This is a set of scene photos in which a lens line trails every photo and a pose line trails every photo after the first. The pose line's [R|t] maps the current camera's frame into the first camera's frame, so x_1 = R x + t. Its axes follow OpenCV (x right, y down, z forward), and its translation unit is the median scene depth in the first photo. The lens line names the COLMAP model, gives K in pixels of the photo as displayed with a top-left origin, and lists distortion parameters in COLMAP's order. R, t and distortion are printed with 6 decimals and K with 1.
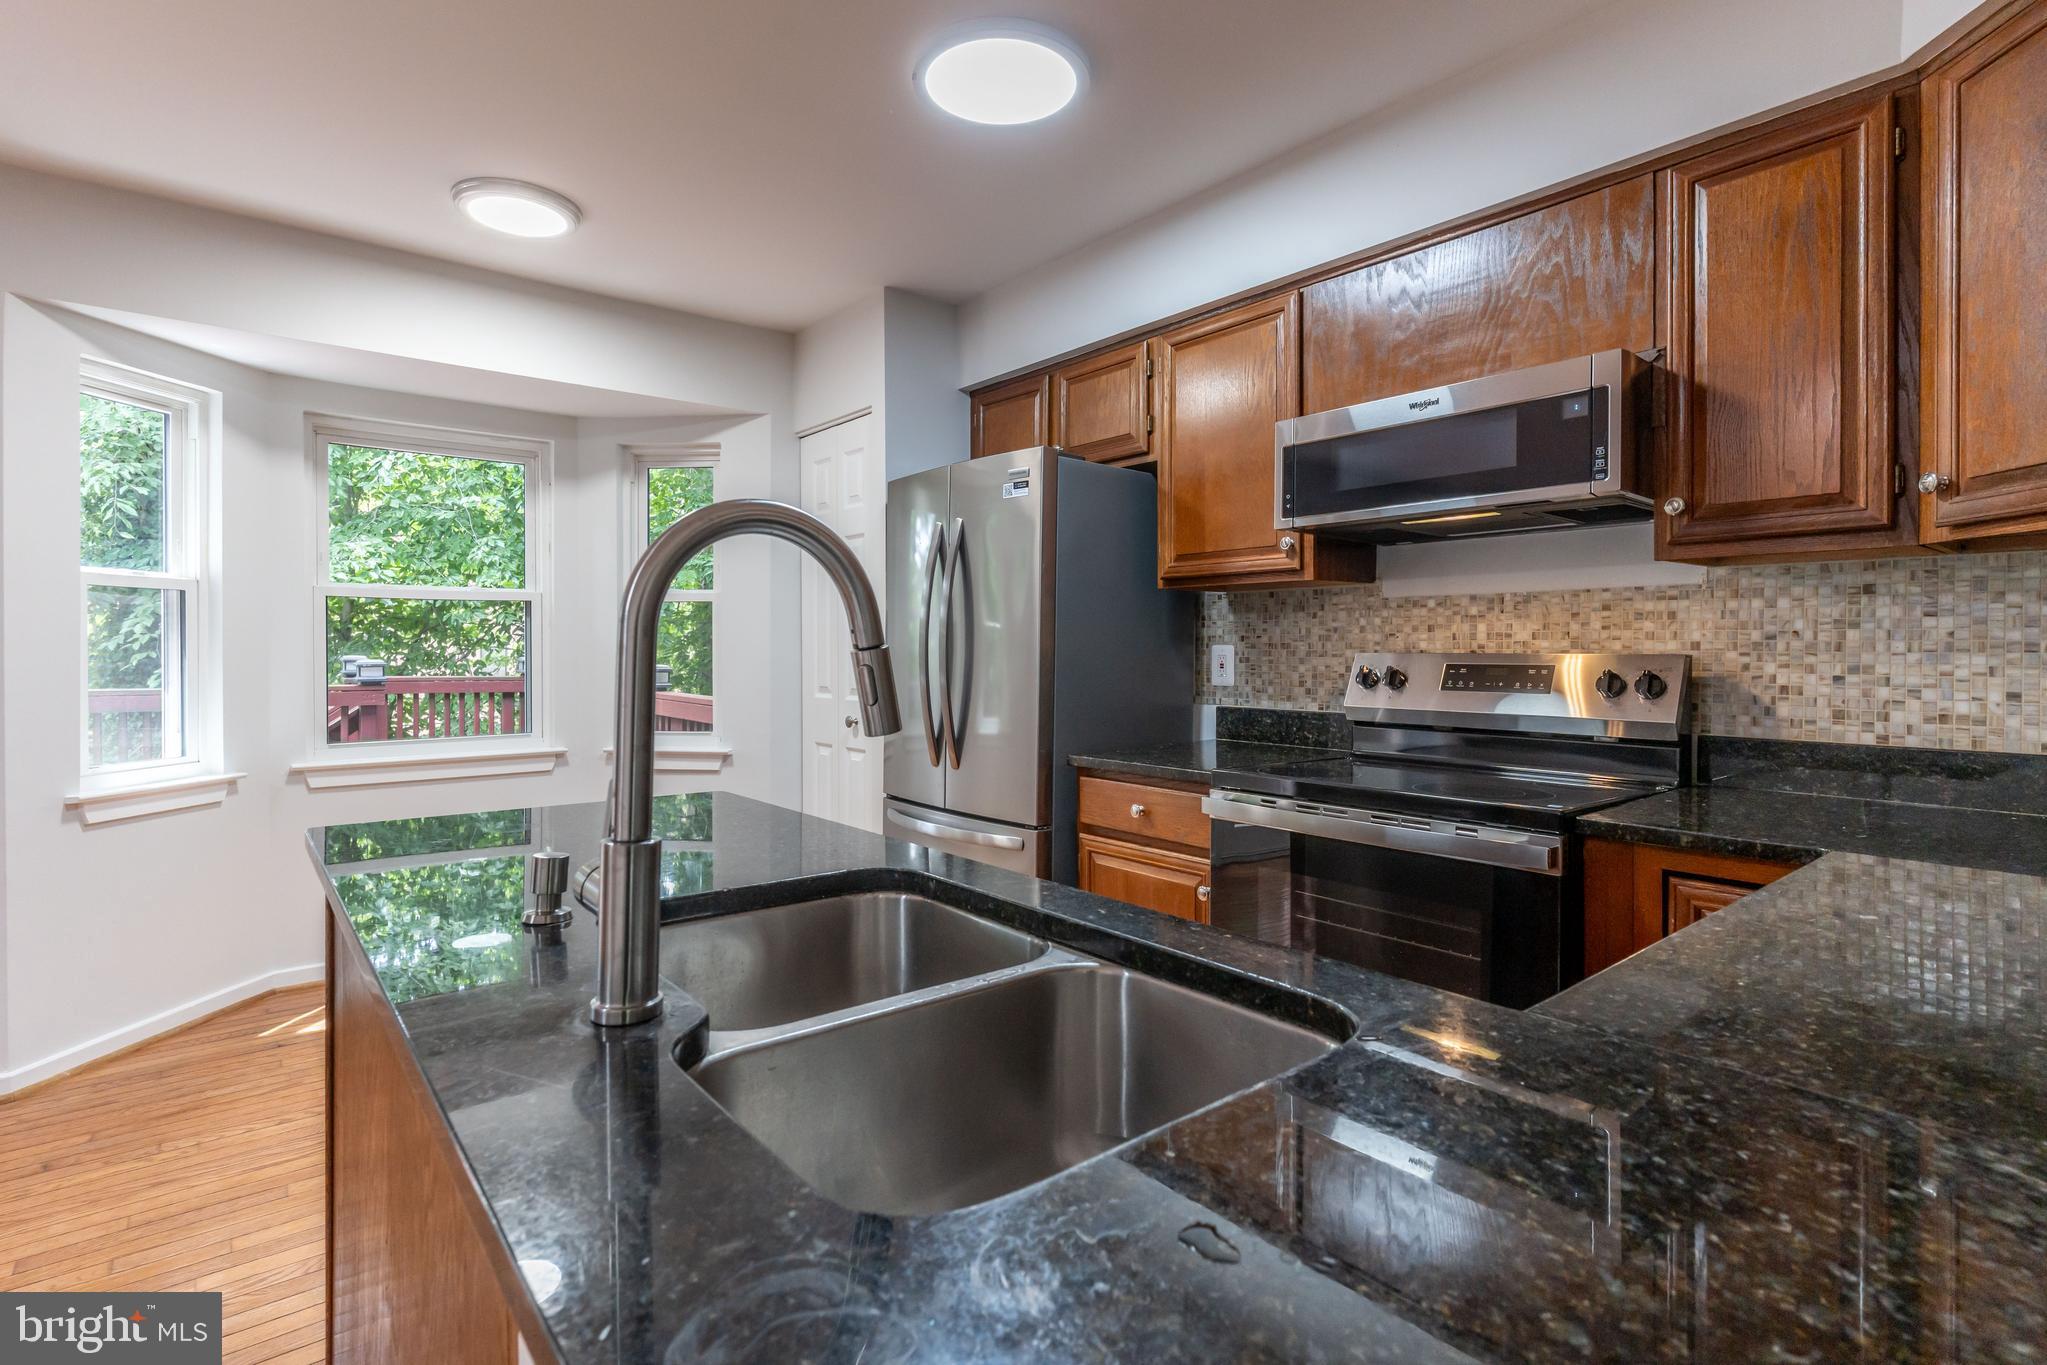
lens RADIAL K [[981.6, 0, 995.0], [0, 981.6, 656.1], [0, 0, 1]] dist [-0.001108, 0.000439]
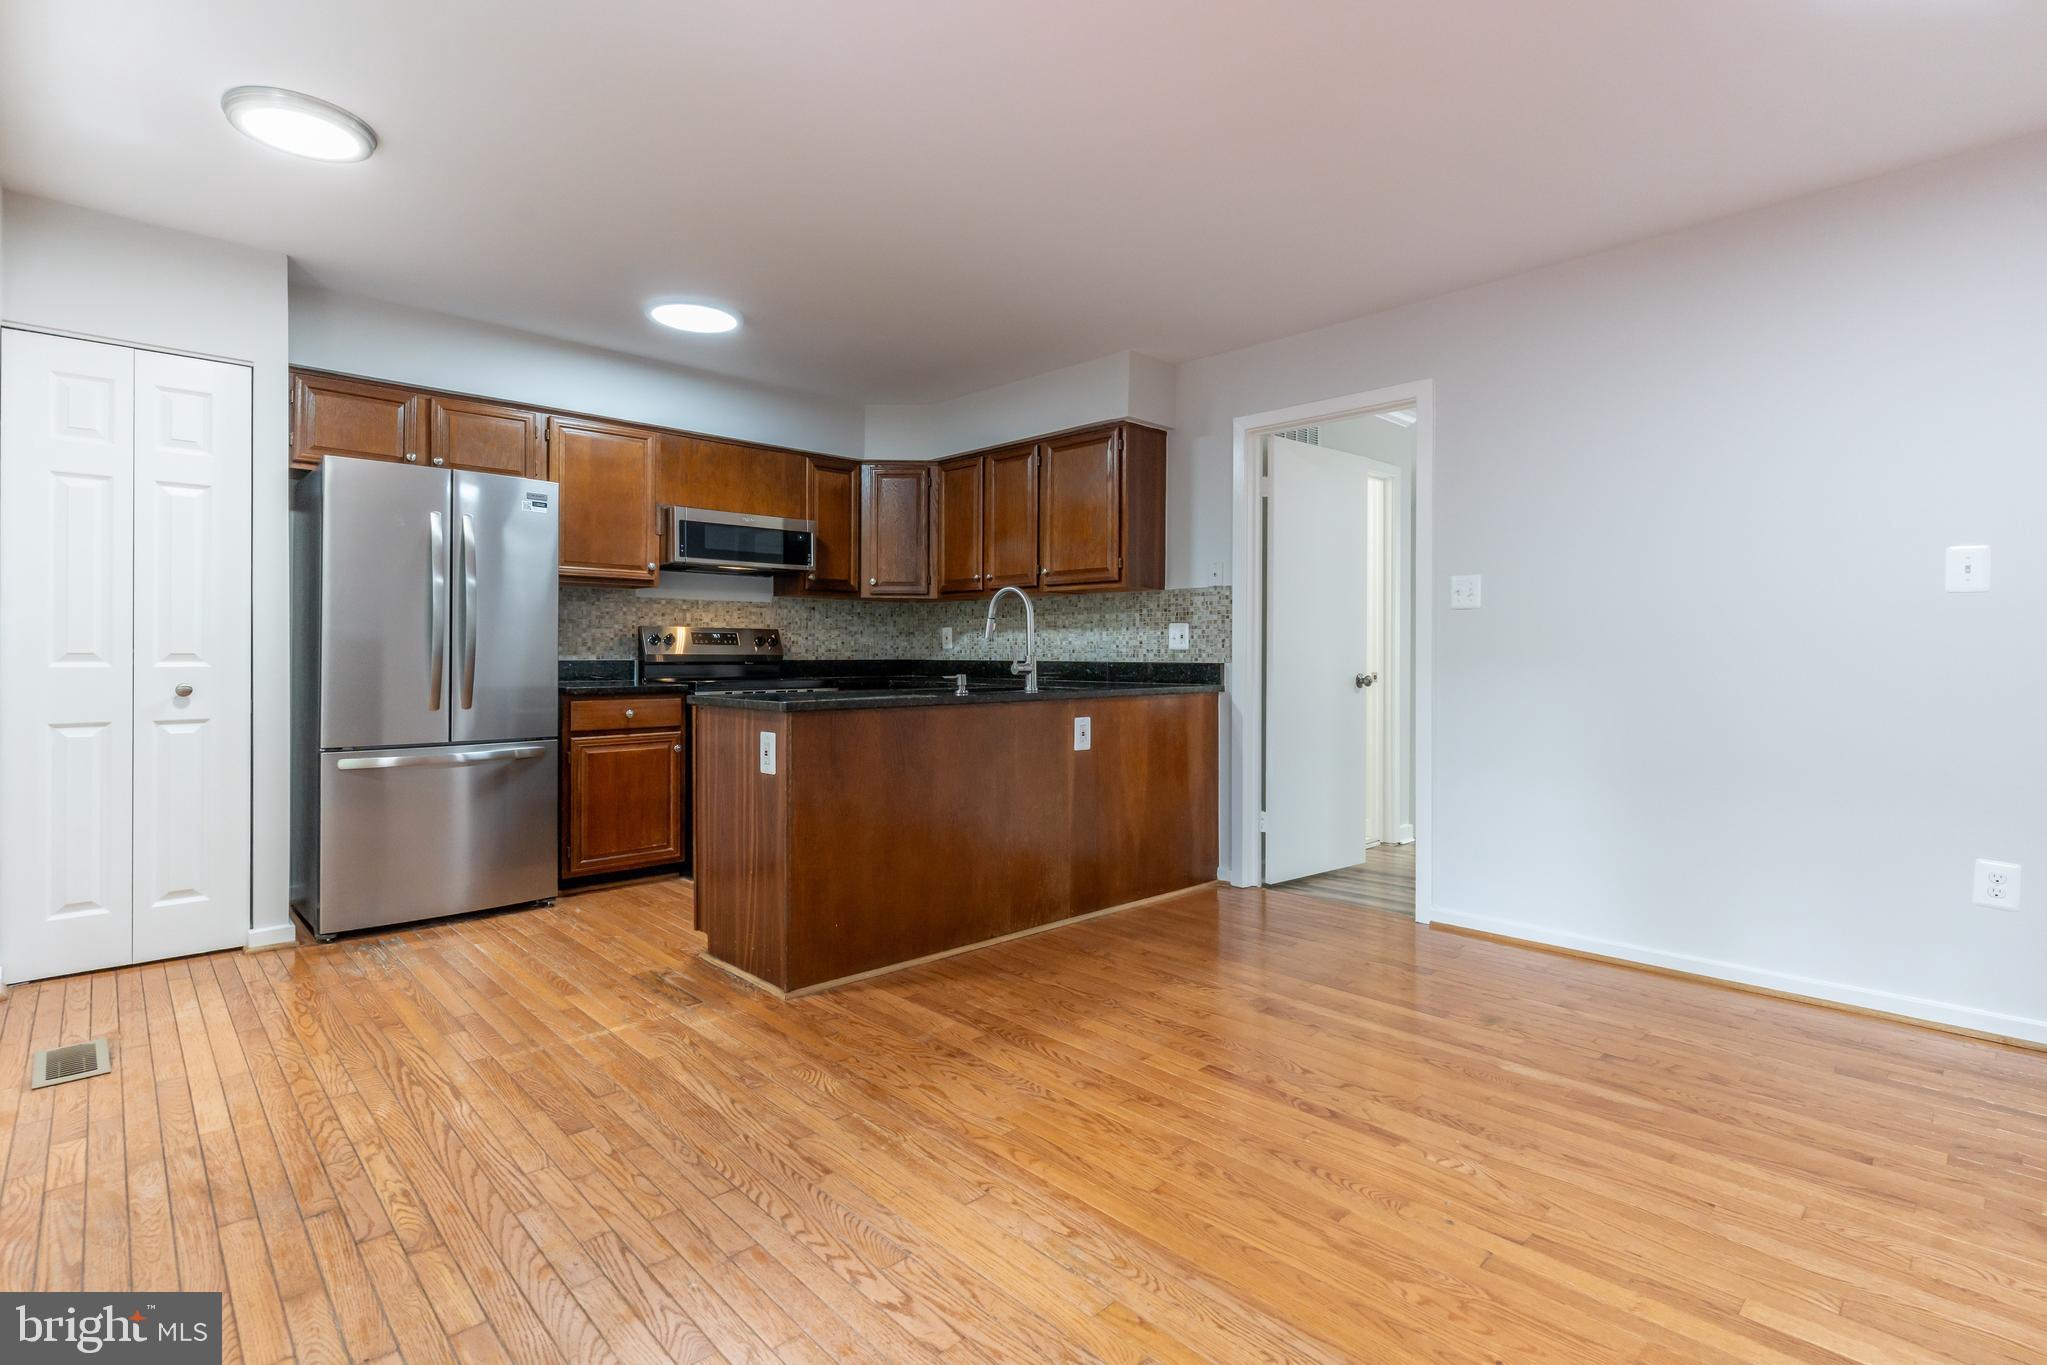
lens RADIAL K [[981.6, 0, 1061.4], [0, 981.6, 651.0], [0, 0, 1]] dist [-0.001108, 0.000439]
pose [[-0.106450, 0.001469, 0.994317, -1.744295], [0.004490, 0.999989, -0.000997, 0.055081], [-0.994308, 0.004358, -0.106456, 0.450482]]
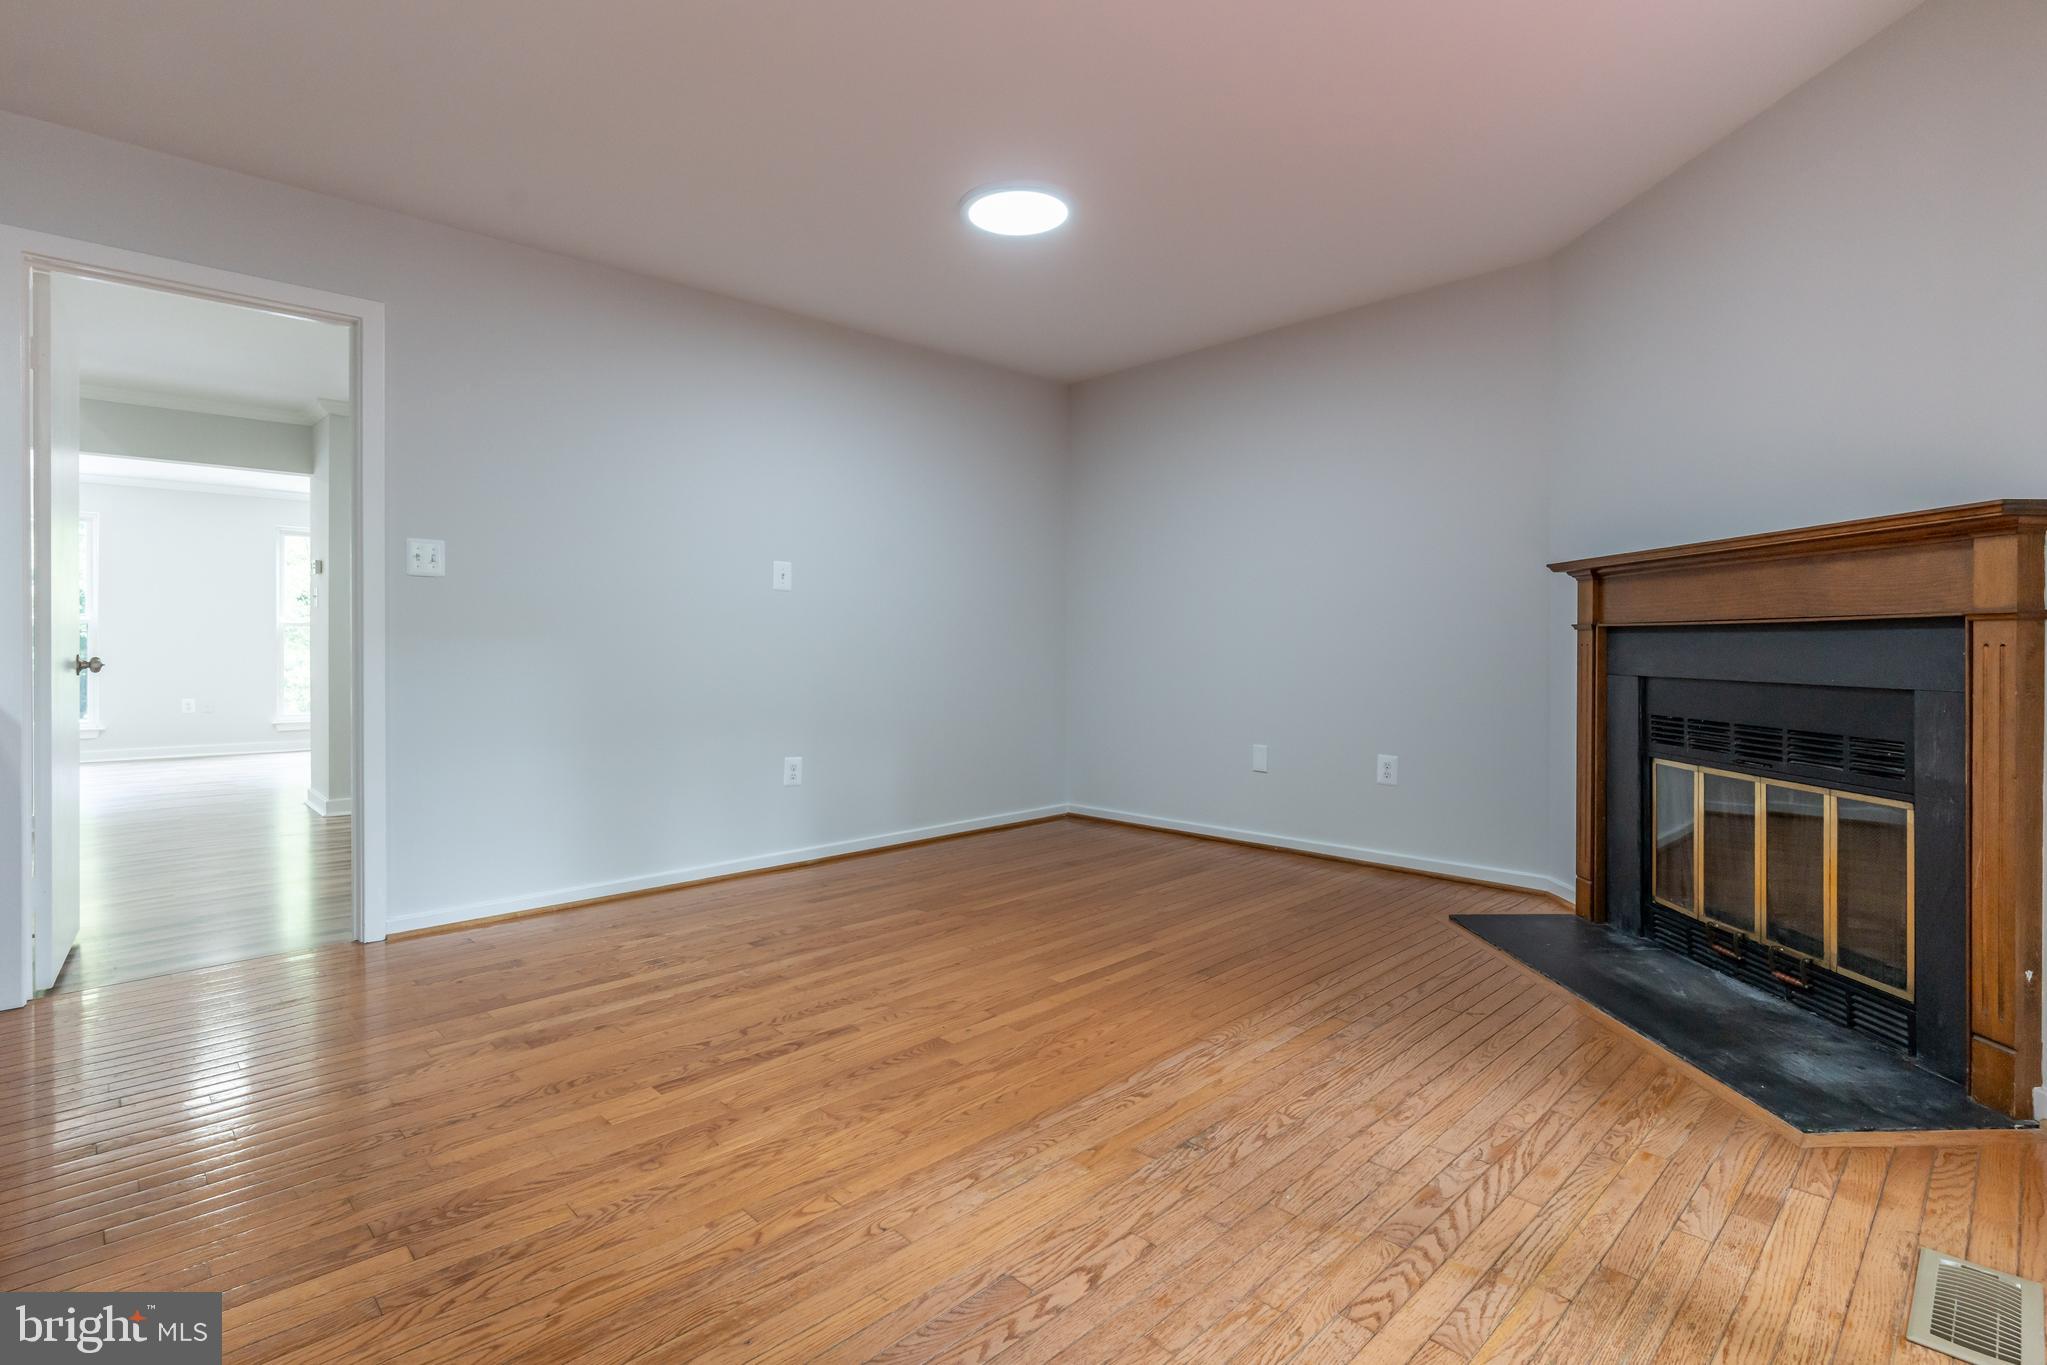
lens RADIAL K [[981.6, 0, 998.6], [0, 981.6, 640.7], [0, 0, 1]] dist [-0.001108, 0.000439]
pose [[-0.996026, -0.002341, -0.089036, -0.944570], [-0.002647, 0.999991, 0.003319, 0.075547], [0.089028, 0.003542, -0.996023, 1.136881]]
